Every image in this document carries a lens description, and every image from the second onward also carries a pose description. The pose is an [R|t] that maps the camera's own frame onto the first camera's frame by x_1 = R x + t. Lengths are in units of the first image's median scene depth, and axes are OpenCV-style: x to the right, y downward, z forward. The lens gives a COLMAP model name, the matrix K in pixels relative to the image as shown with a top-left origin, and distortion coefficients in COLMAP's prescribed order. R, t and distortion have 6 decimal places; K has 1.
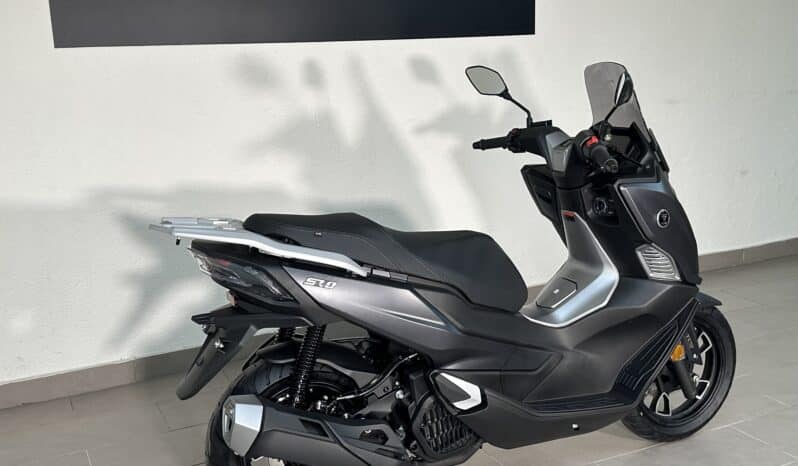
lens RADIAL K [[852.0, 0, 390.7], [0, 852.0, 227.1], [0, 0, 1]] dist [0.032831, 0.000000]
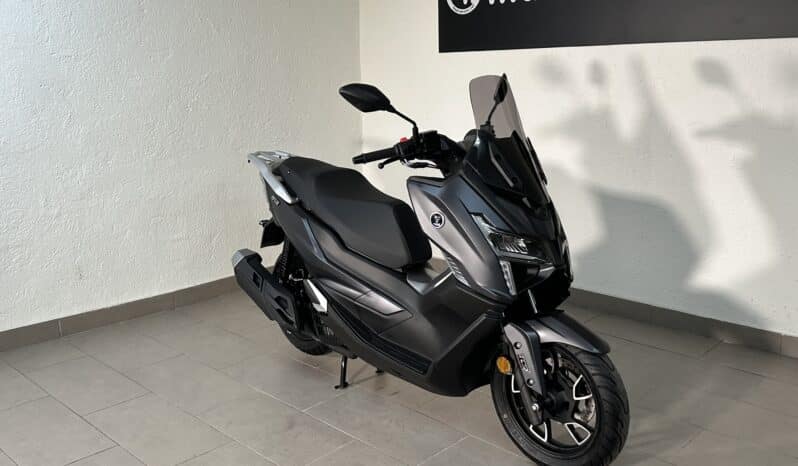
lens RADIAL K [[740.7, 0, 400.7], [0, 740.7, 228.9], [0, 0, 1]] dist [0.056049, 0.000000]
pose [[0.342496, 0.226078, -0.911913, 1.107771], [-0.174215, 0.969066, 0.174815, -0.149609], [0.923226, 0.098996, 0.371287, 0.566233]]
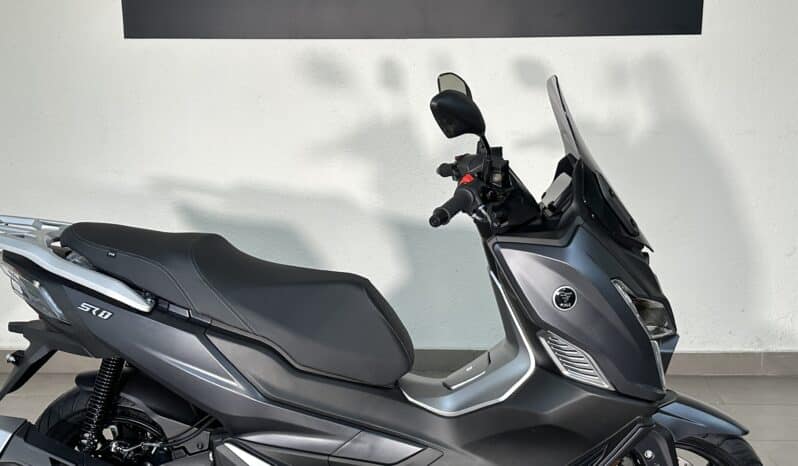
lens RADIAL K [[852.0, 0, 406.3], [0, 852.0, 215.9], [0, 0, 1]] dist [0.032831, 0.000000]
pose [[0.885487, 0.116352, -0.449862, 0.488946], [-0.119423, 0.992607, 0.021660, -0.073835], [0.449056, 0.034544, 0.892835, 0.293584]]
